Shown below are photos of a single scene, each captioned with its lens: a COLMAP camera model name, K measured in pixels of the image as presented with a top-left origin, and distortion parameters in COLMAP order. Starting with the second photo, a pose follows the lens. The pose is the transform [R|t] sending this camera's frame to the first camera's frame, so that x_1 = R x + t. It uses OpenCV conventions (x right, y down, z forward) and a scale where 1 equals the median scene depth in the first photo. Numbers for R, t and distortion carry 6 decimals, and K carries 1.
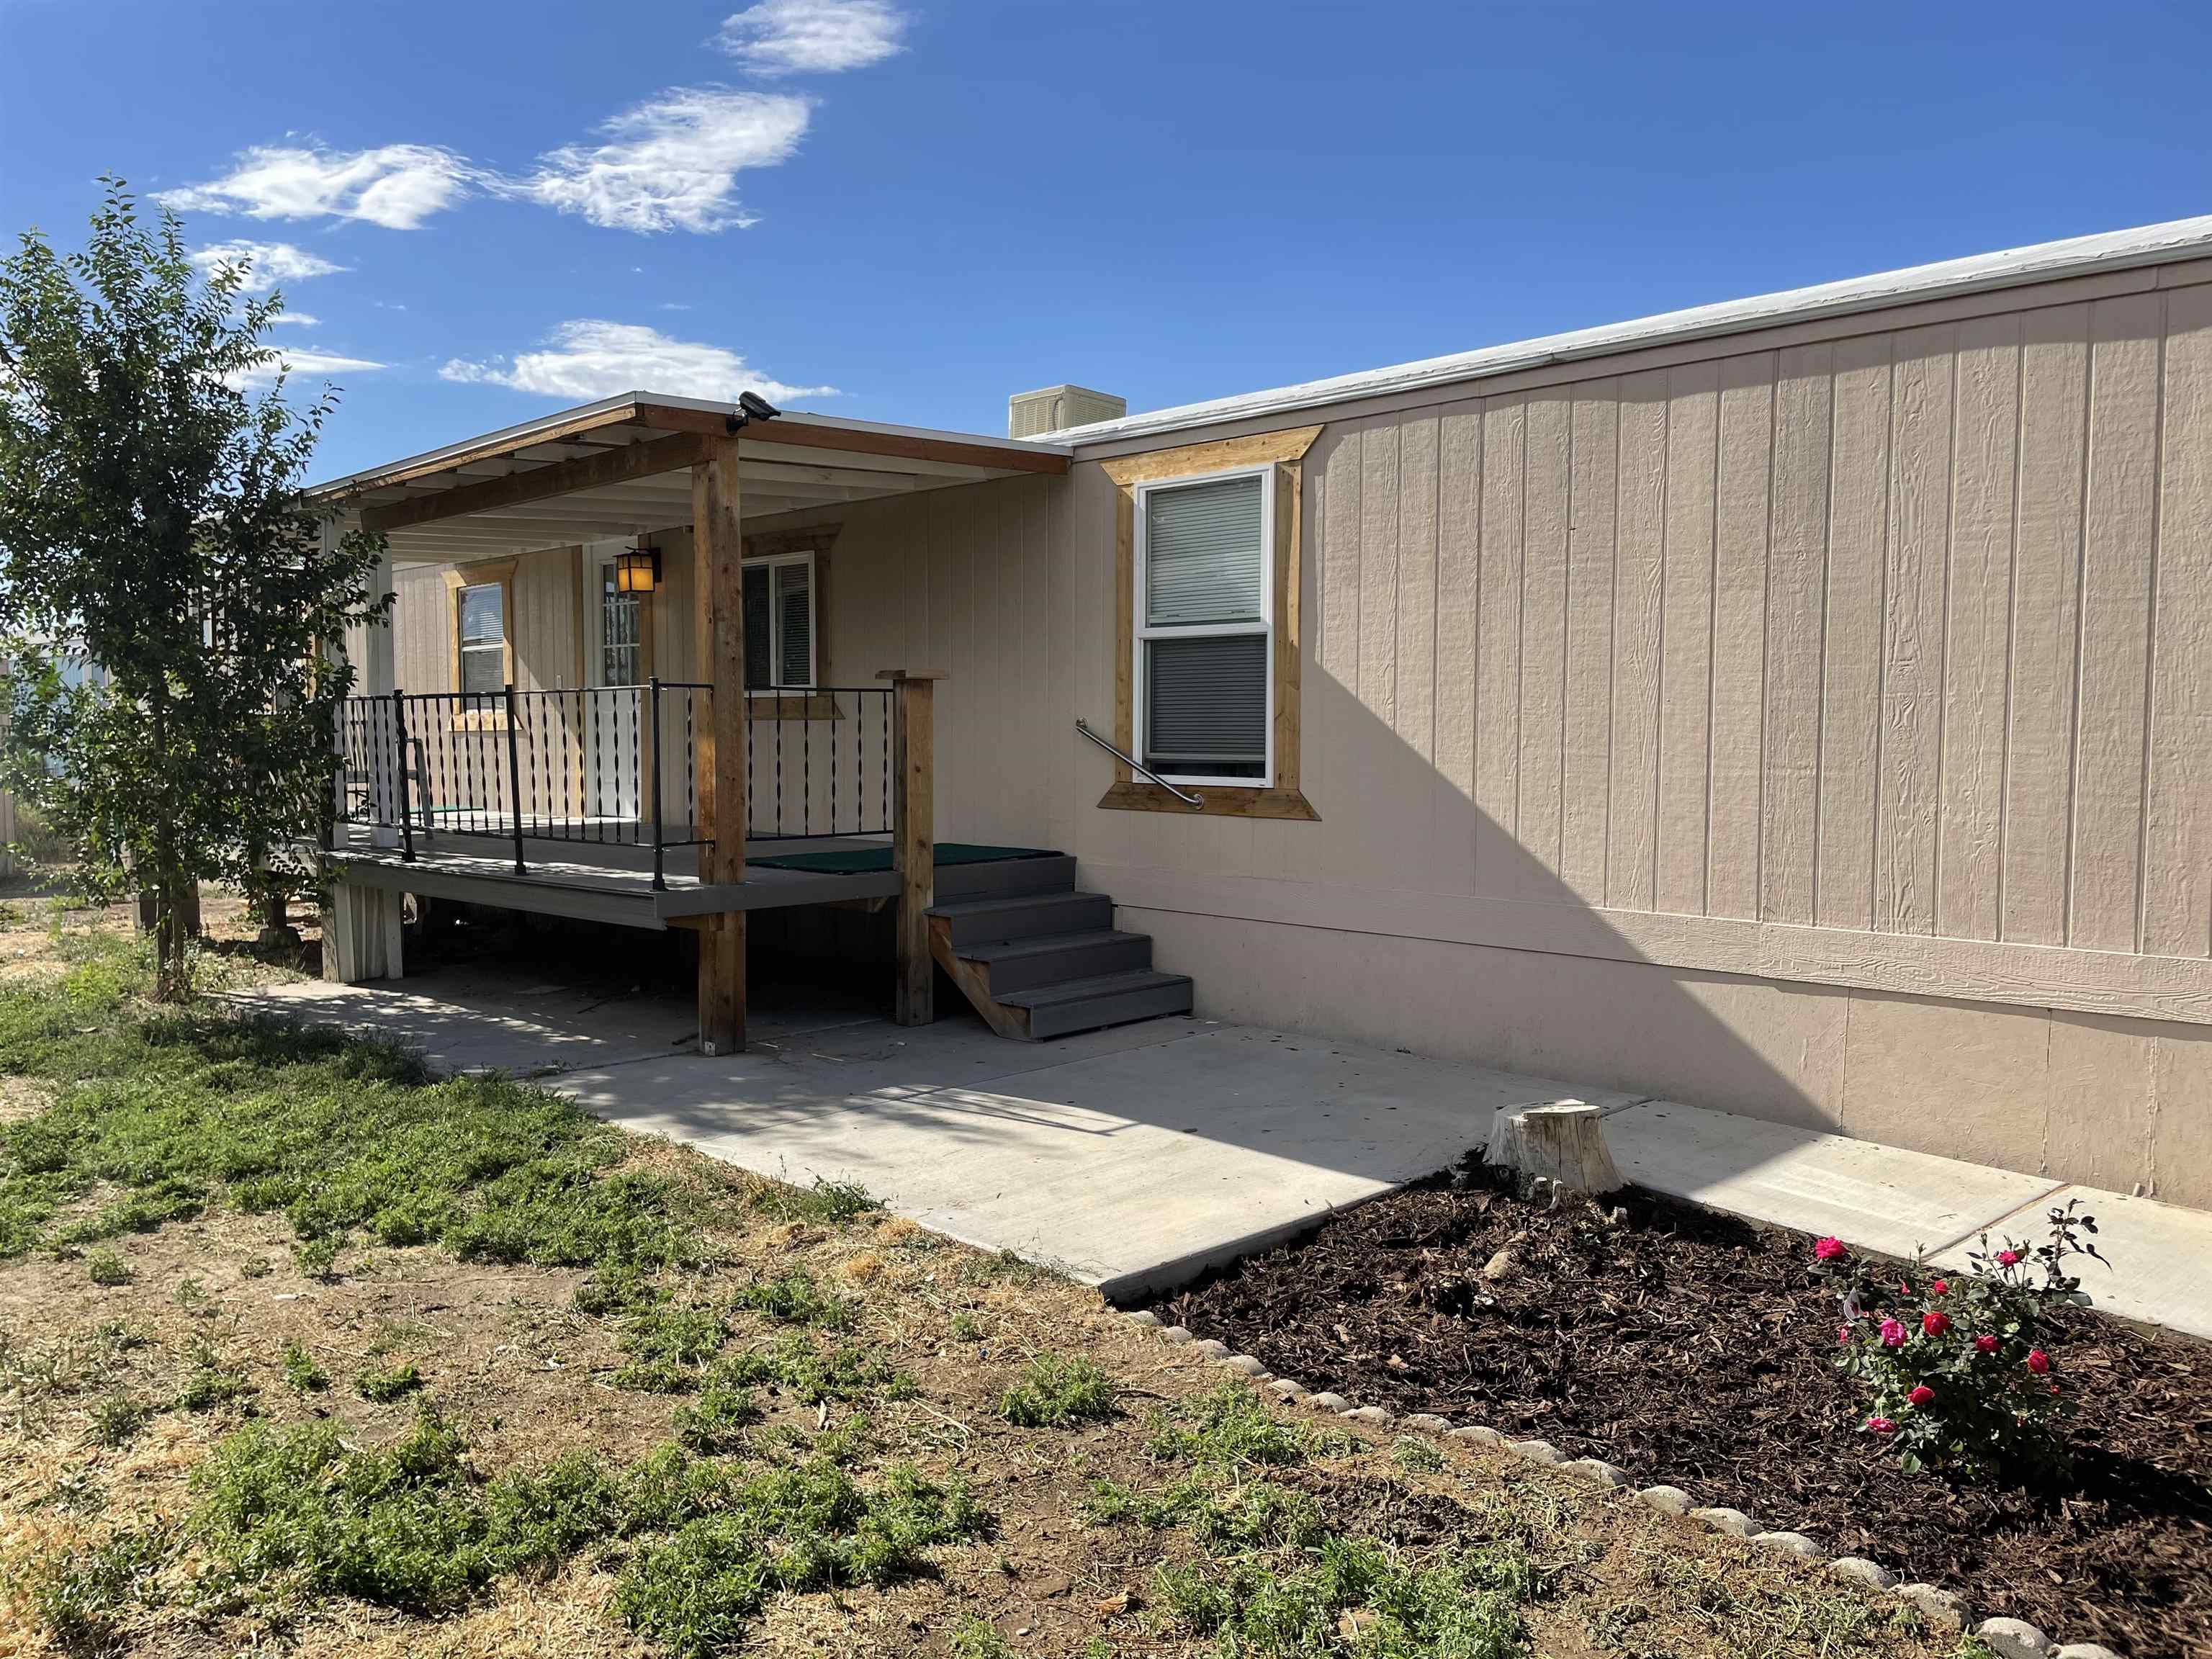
lens RADIAL K [[1676.1, 0, 1112.8], [0, 1676.1, 824.8], [0, 0, 1]] dist [0.101939, -0.129246]
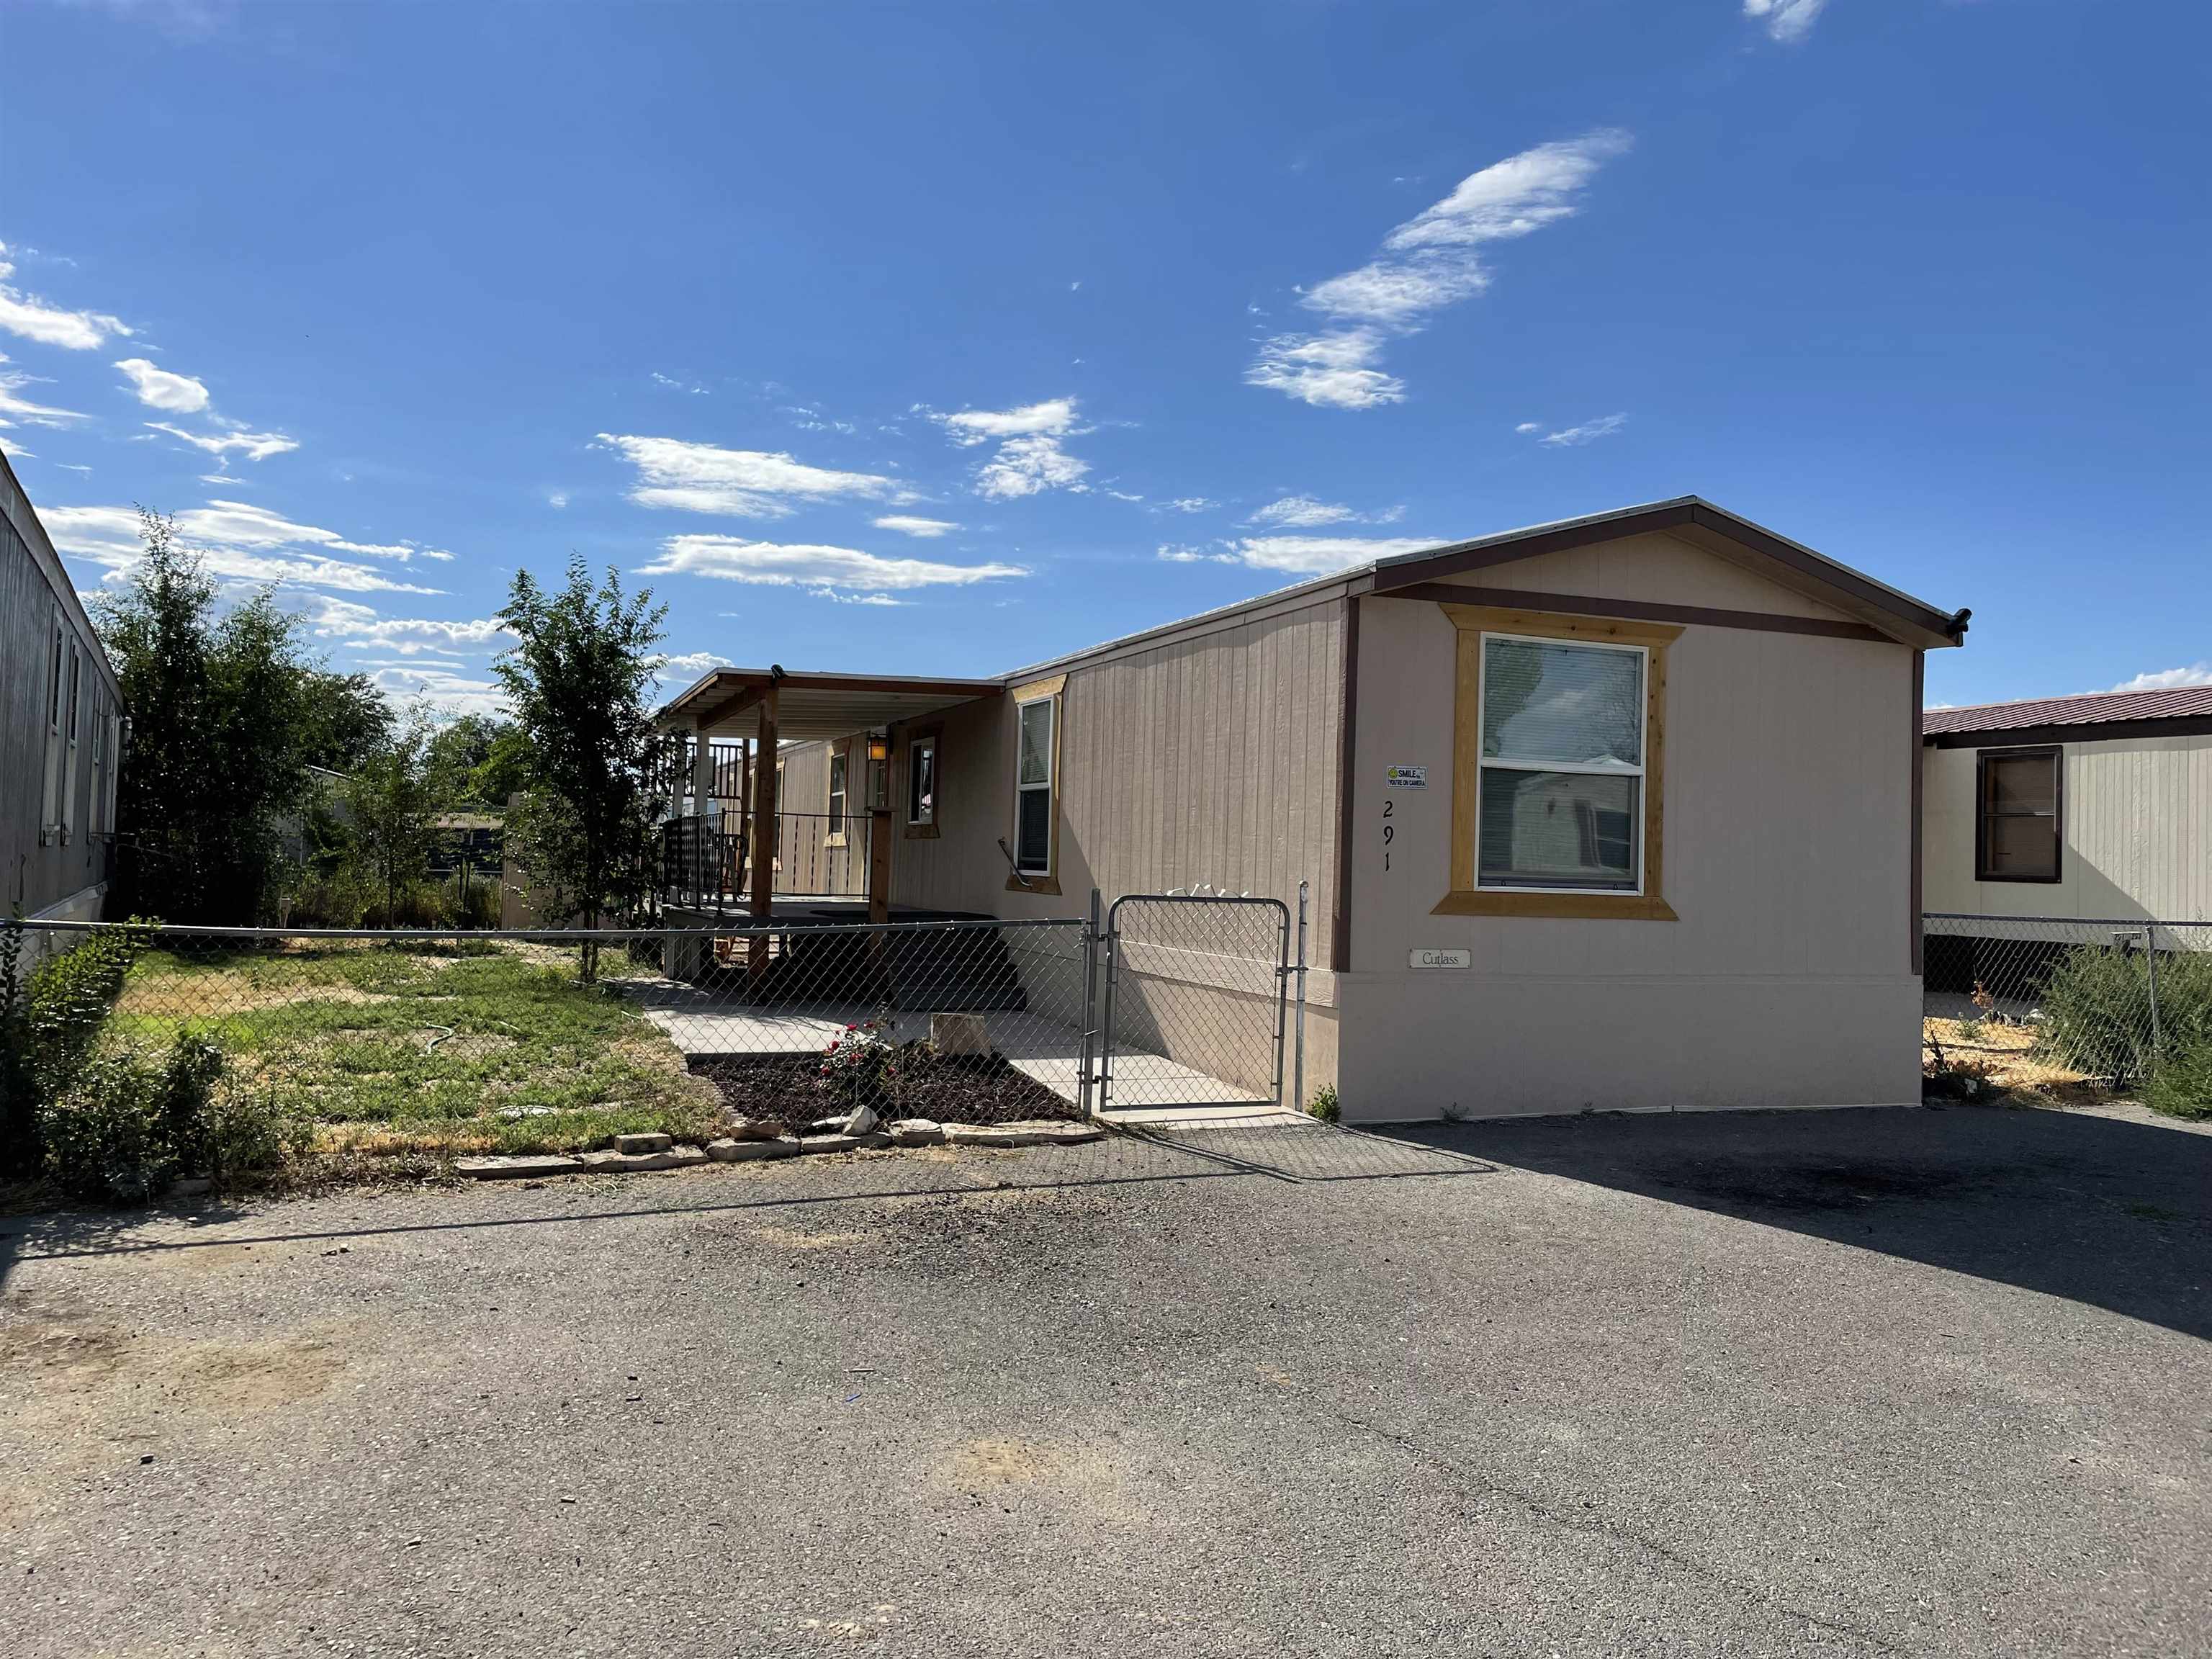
lens RADIAL K [[1676.1, 0, 1112.8], [0, 1676.1, 824.8], [0, 0, 1]] dist [0.101939, -0.129246]
pose [[0.921299, 0.006333, -0.388804, 0.740685], [-0.038220, 0.996501, -0.074333, 0.045168], [0.386973, 0.083343, 0.918317, -0.507749]]
